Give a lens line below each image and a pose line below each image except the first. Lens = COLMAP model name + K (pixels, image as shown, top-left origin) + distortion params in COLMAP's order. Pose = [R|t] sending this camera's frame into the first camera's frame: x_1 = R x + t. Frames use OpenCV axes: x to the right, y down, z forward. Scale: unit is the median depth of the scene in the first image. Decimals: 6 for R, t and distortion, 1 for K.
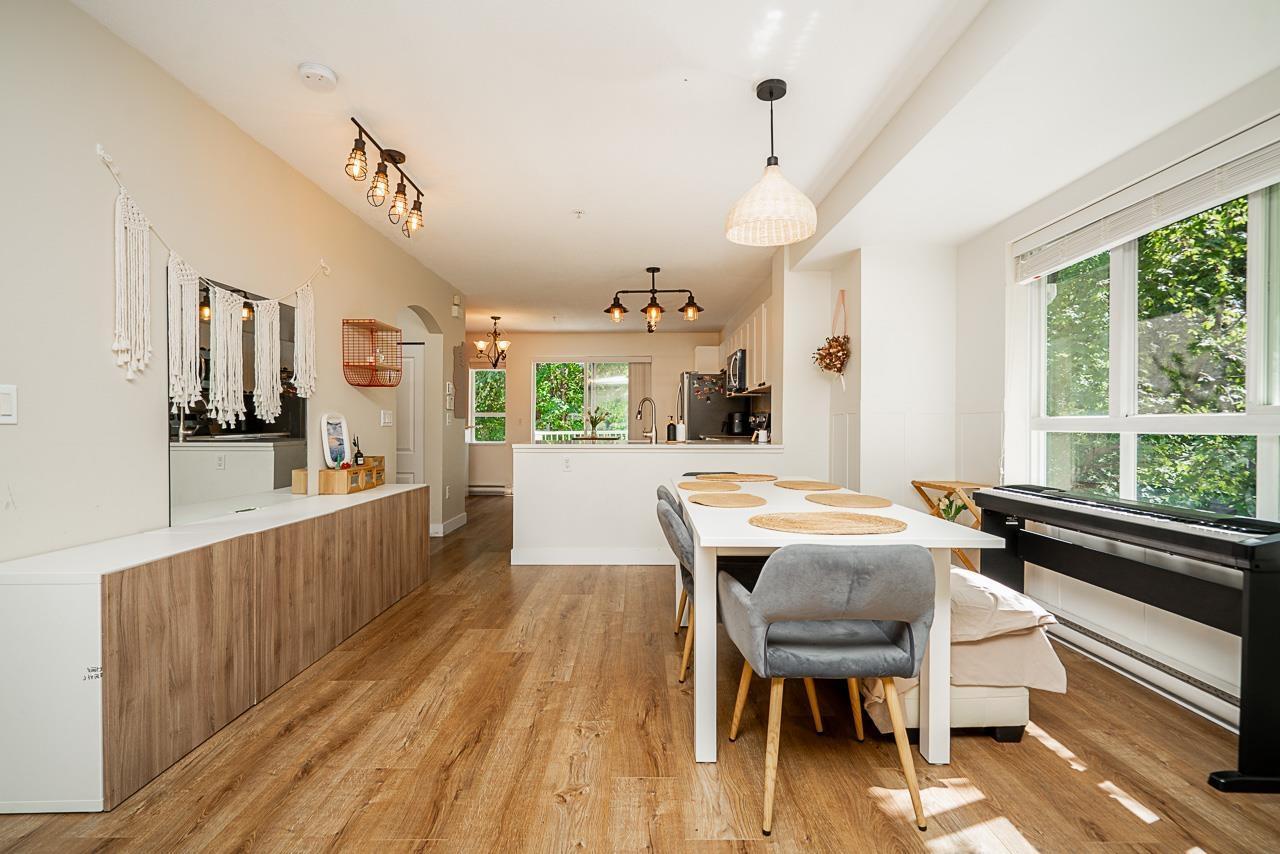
lens RADIAL K [[572.3, 0, 640.0], [0, 572.3, 427.0], [0, 0, 1]] dist [-0.005195, -0.000524]
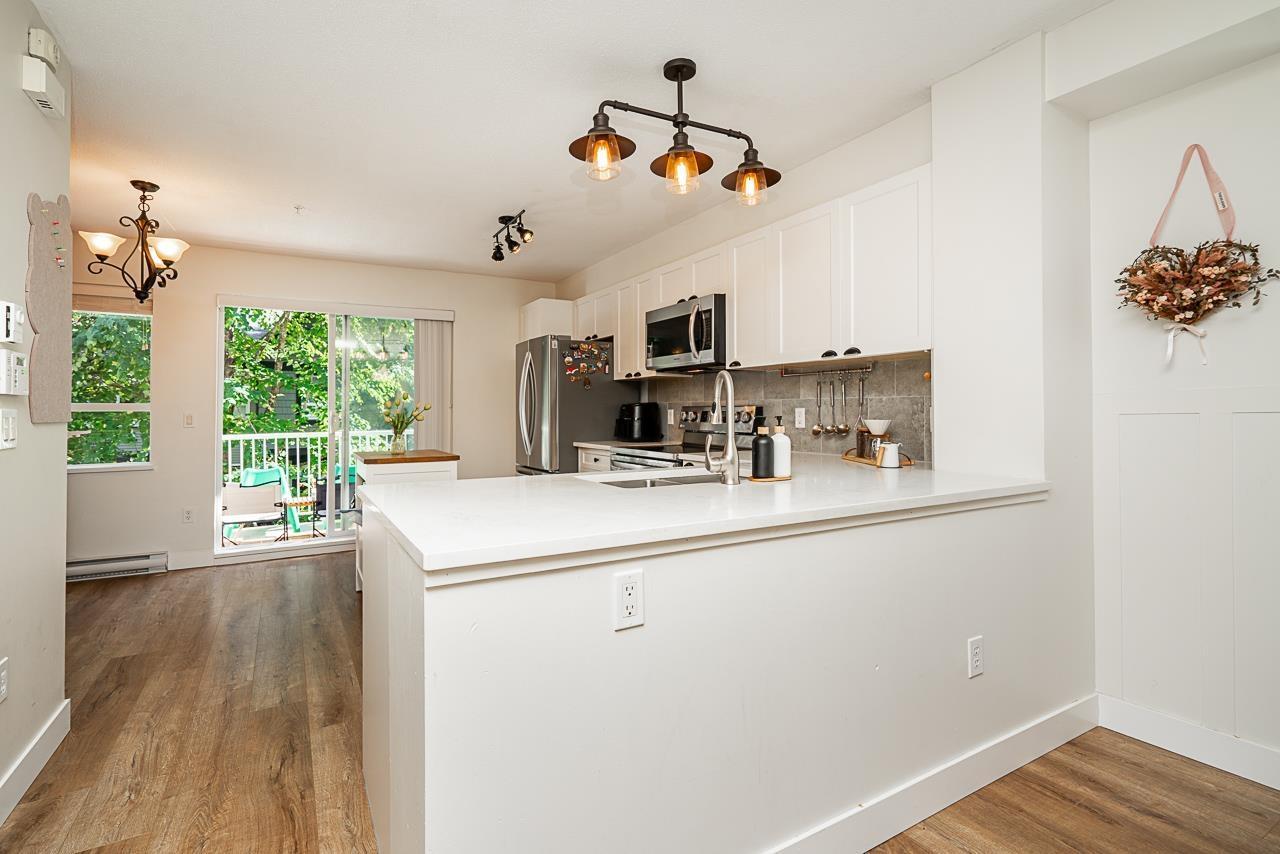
lens RADIAL K [[594.4, 0, 612.3], [0, 594.4, 404.5], [0, 0, 1]] dist [-0.000022, 0.000682]
pose [[0.876997, -0.001303, 0.480494, -0.304501], [0.010657, 0.999803, -0.016739, -0.027416], [-0.480377, 0.019800, 0.876838, 0.845808]]
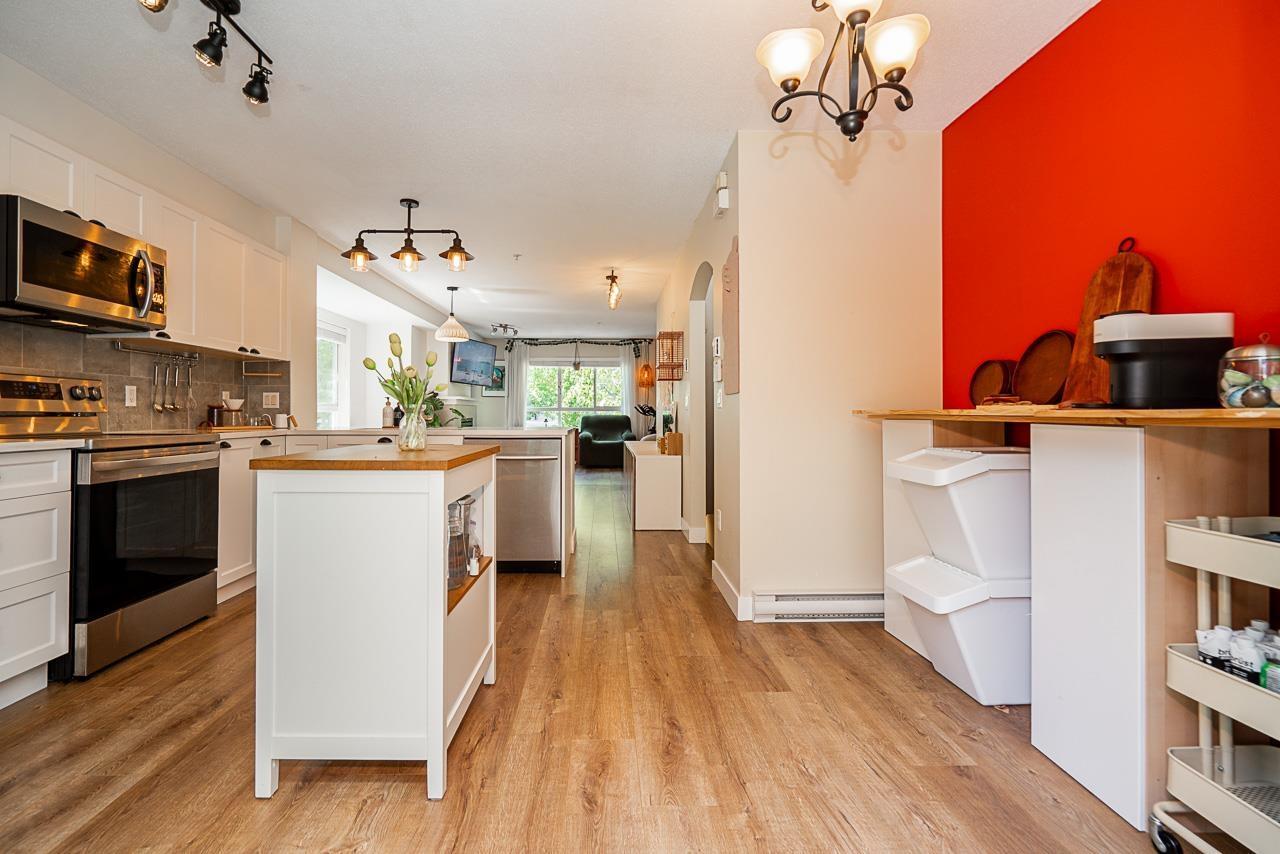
lens RADIAL K [[585.2, 0, 610.4], [0, 585.2, 408.3], [0, 0, 1]] dist [-0.000308, -0.000166]
pose [[-0.999950, -0.005055, -0.008637, -0.313157], [-0.005041, 0.999986, -0.001643, -0.003757], [0.008645, -0.001600, -0.999961, 2.337267]]
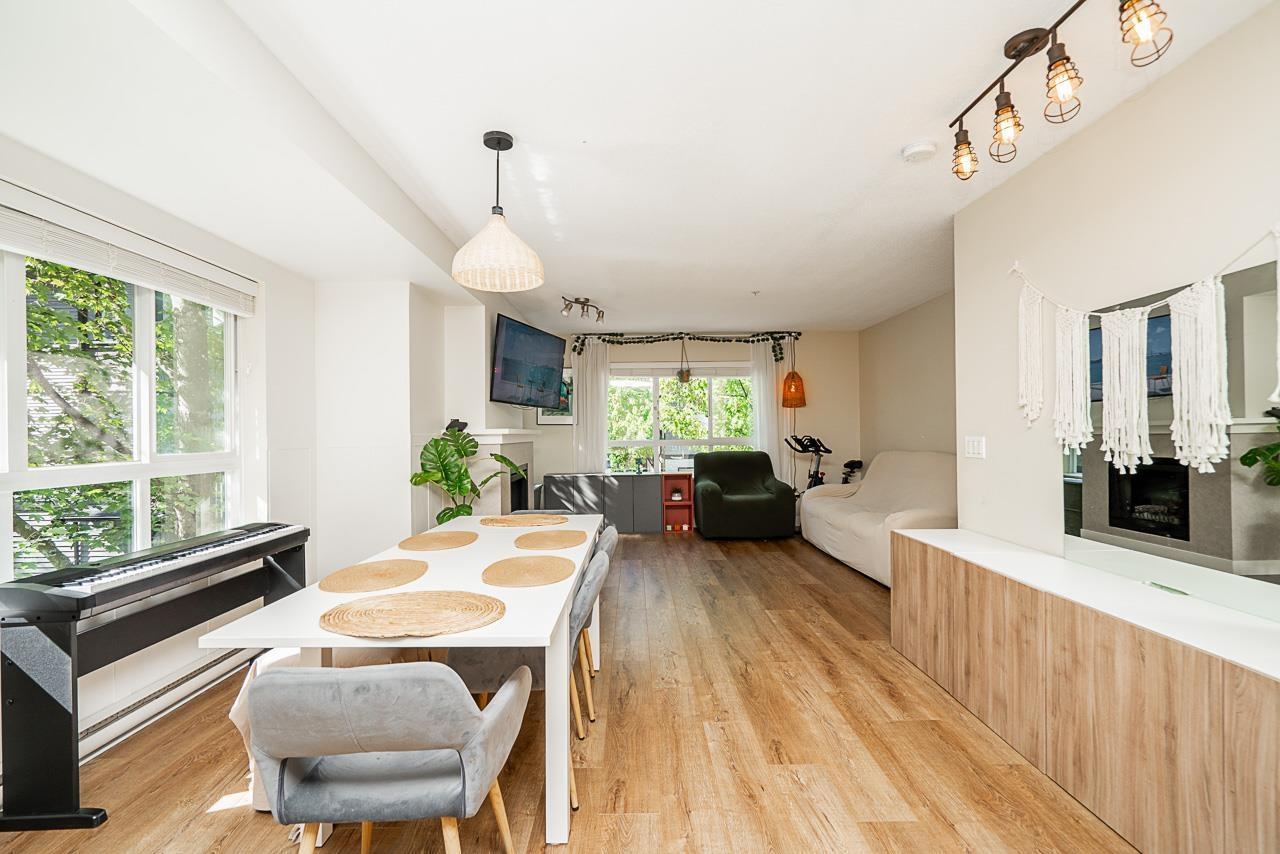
lens RADIAL K [[572.3, 0, 640.0], [0, 572.3, 427.0], [0, 0, 1]] dist [-0.005195, -0.000524]
pose [[-0.999923, 0.008497, -0.009029, -0.004386], [0.008553, 0.999944, -0.006155, -0.044776], [0.008976, -0.006232, -0.999940, 1.220830]]
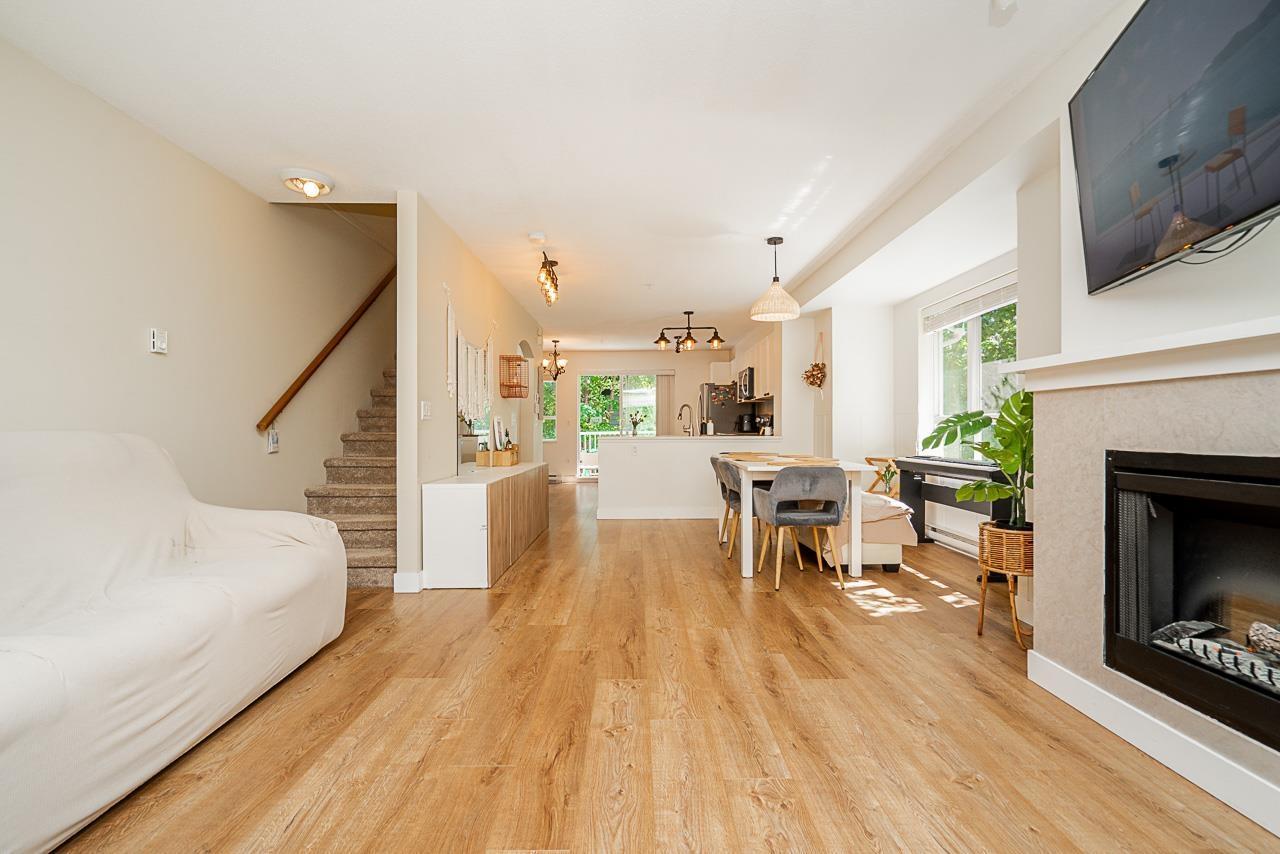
lens RADIAL K [[572.3, 0, 640.0], [0, 572.3, 427.0], [0, 0, 1]] dist [-0.005195, -0.000524]
pose [[0.999986, -0.004465, 0.002730, -0.132511], [0.004483, 0.999969, -0.006502, 0.017295], [-0.002700, 0.006514, 0.999975, -0.522433]]
